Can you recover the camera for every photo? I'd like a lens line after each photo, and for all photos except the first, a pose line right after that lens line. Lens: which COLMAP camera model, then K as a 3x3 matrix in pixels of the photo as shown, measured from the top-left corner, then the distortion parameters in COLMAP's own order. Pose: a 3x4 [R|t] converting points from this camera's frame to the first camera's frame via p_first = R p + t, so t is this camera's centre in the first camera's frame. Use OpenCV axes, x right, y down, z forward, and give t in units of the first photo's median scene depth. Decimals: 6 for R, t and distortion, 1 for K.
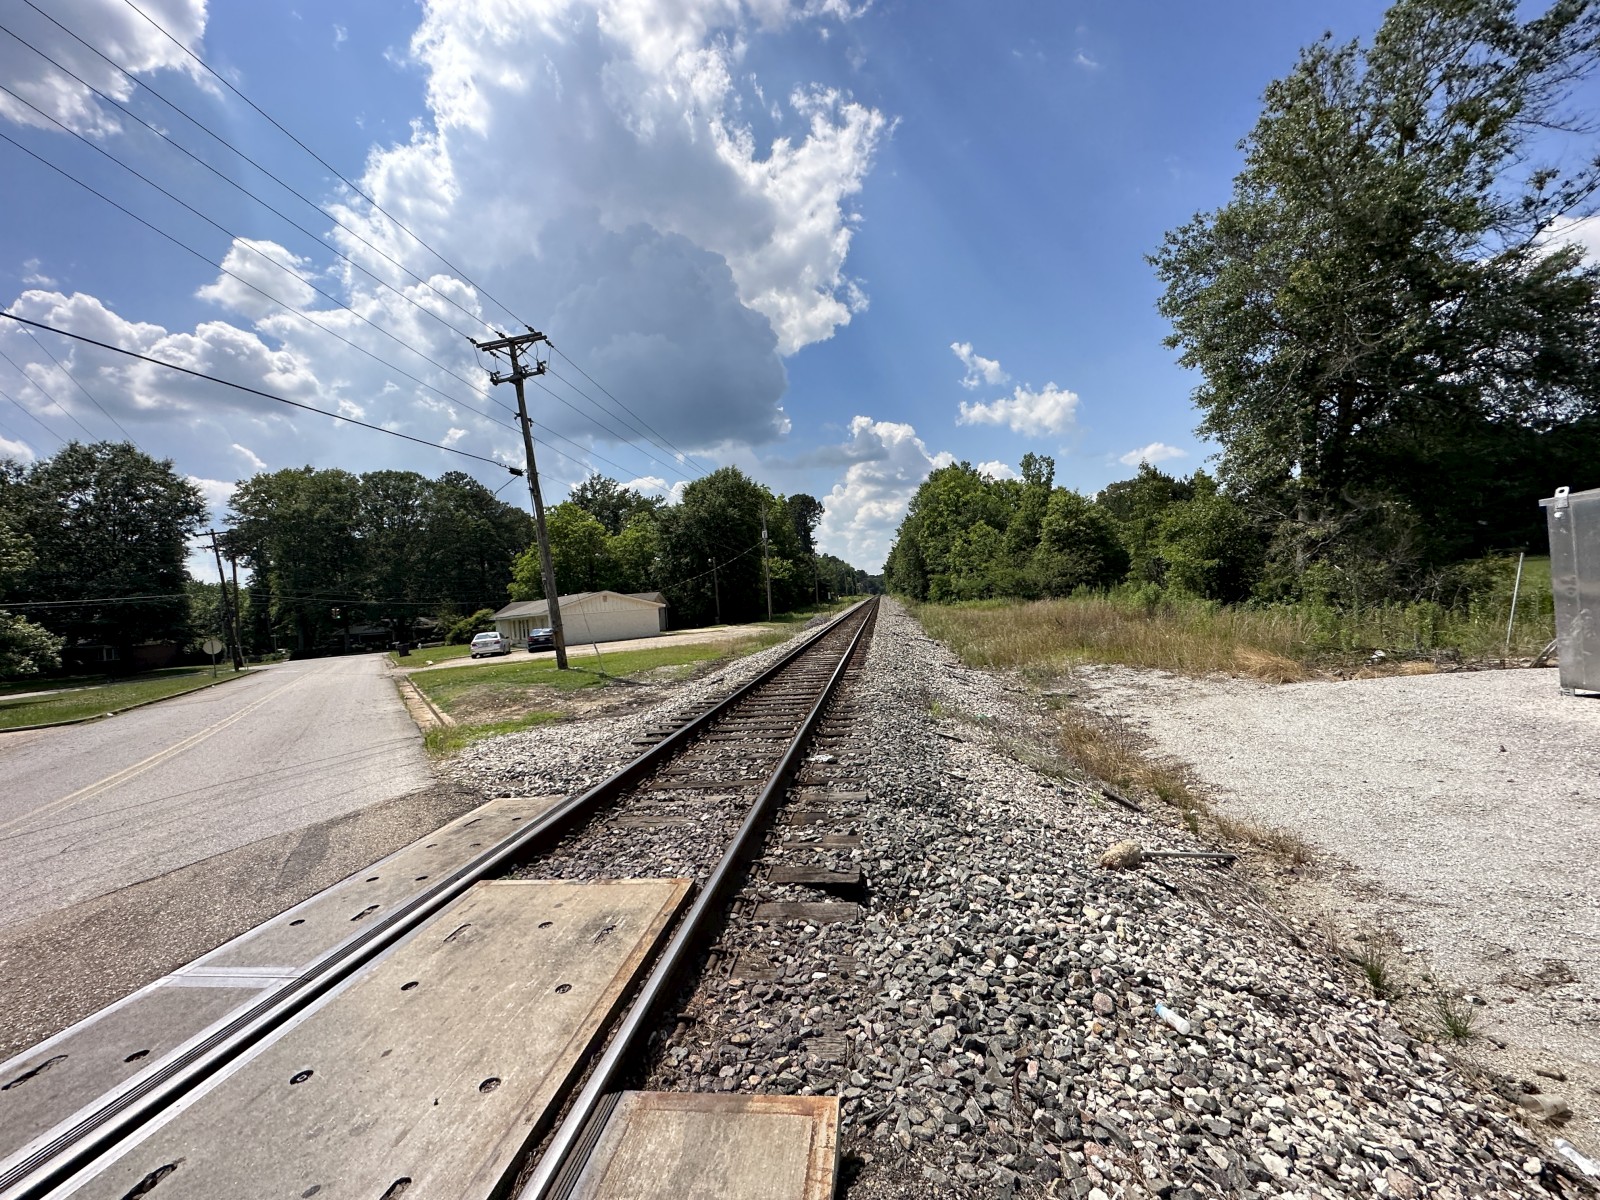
lens RADIAL K [[638.4, 0, 804.7], [0, 638.4, 611.8], [0, 0, 1]] dist [-0.008899, 0.001302]
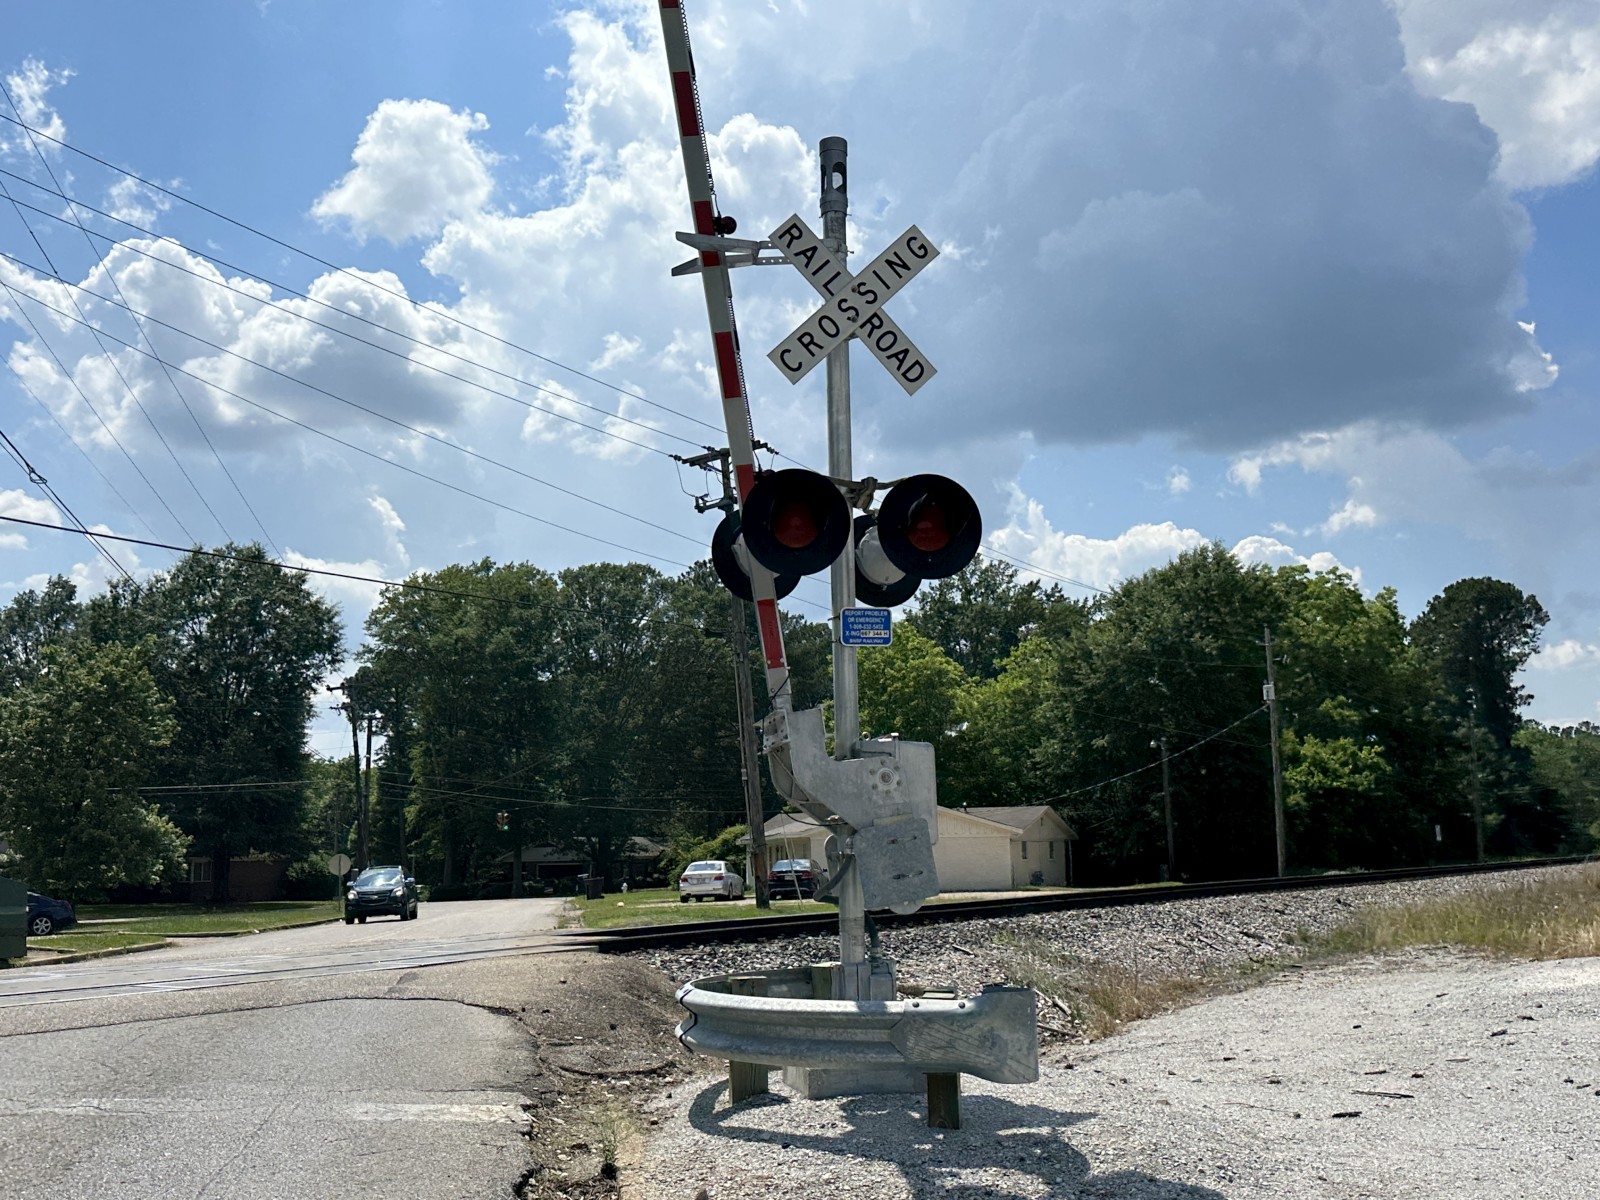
lens RADIAL K [[1615.6, 0, 809.8], [0, 1615.6, 607.2], [0, 0, 1]] dist [0.102545, 0.000000]
pose [[0.898443, -0.014441, -0.438852, 0.131913], [-0.053047, 0.988569, -0.141131, 0.003490], [0.435873, 0.150078, 0.887407, -0.174823]]
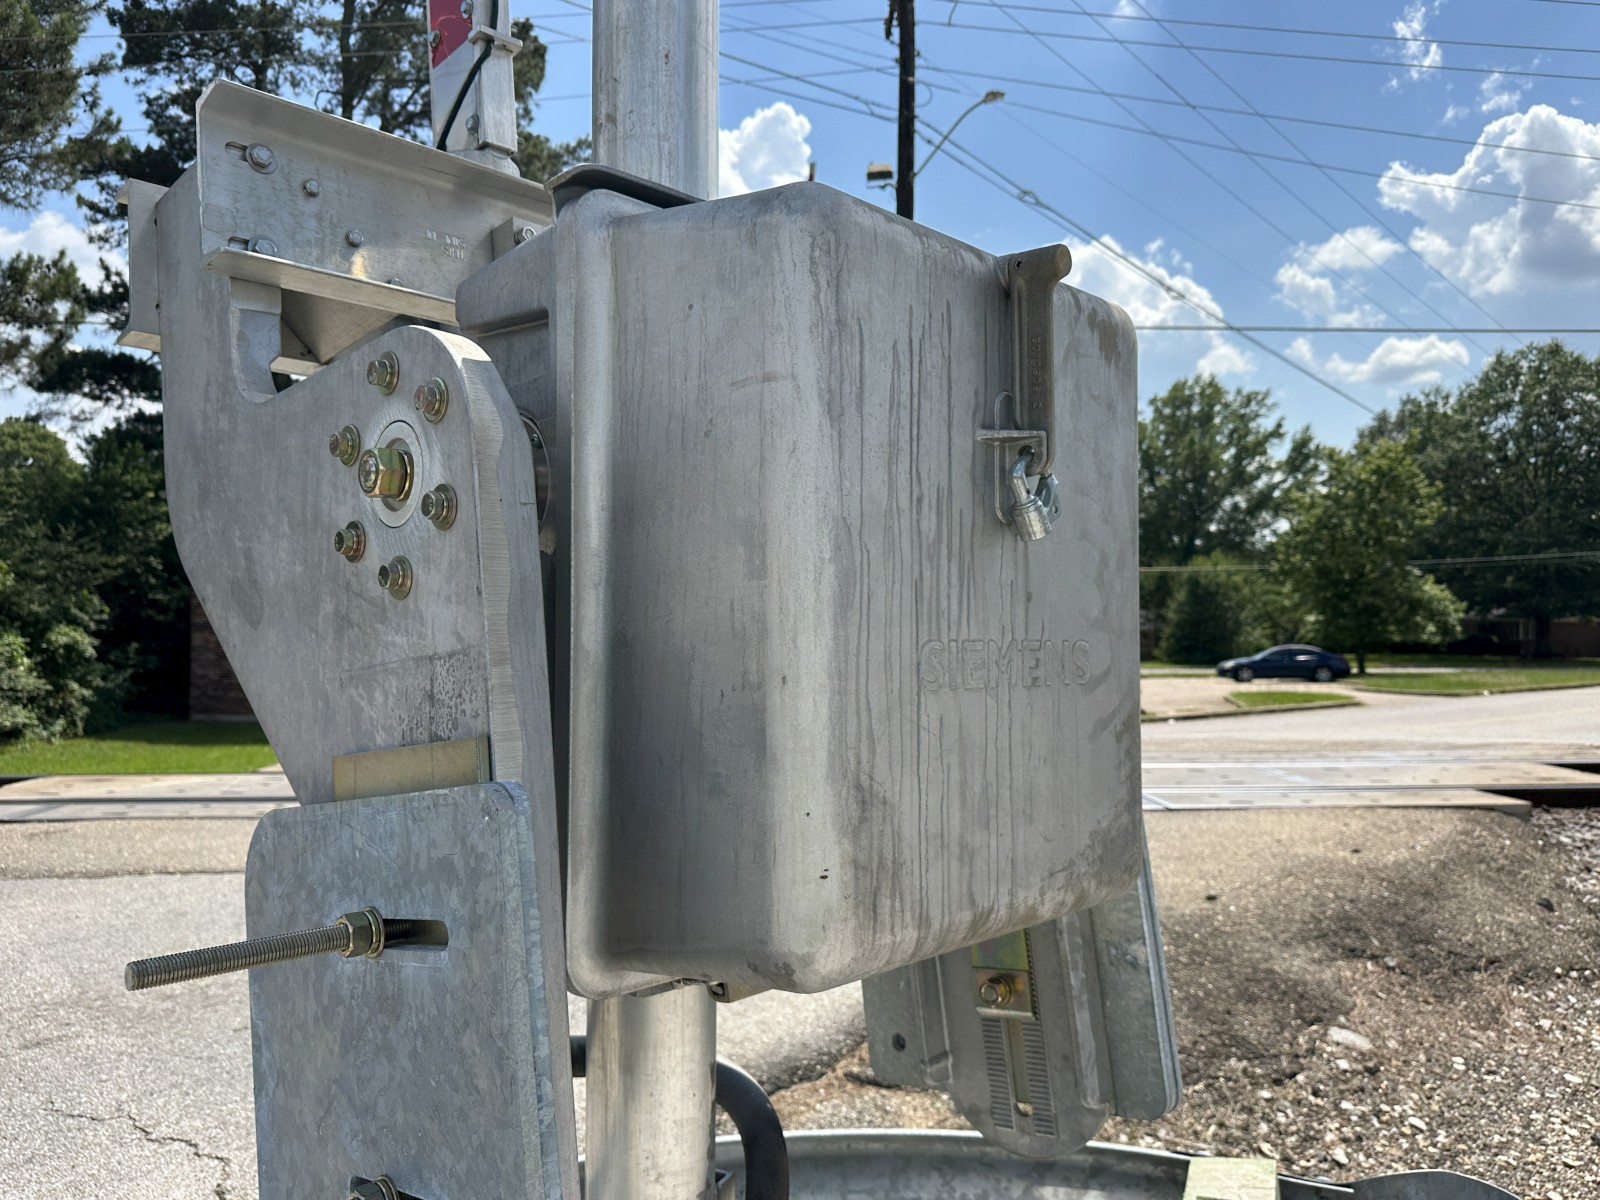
lens RADIAL K [[1196.9, 0, 821.1], [0, 1196.9, 554.5], [0, 0, 1]] dist [0.020784, 0.003491]
pose [[0.188210, 0.010450, -0.982073, 0.093748], [-0.031973, 0.999479, 0.004507, -0.001403], [0.981608, 0.030551, 0.188445, -0.056049]]
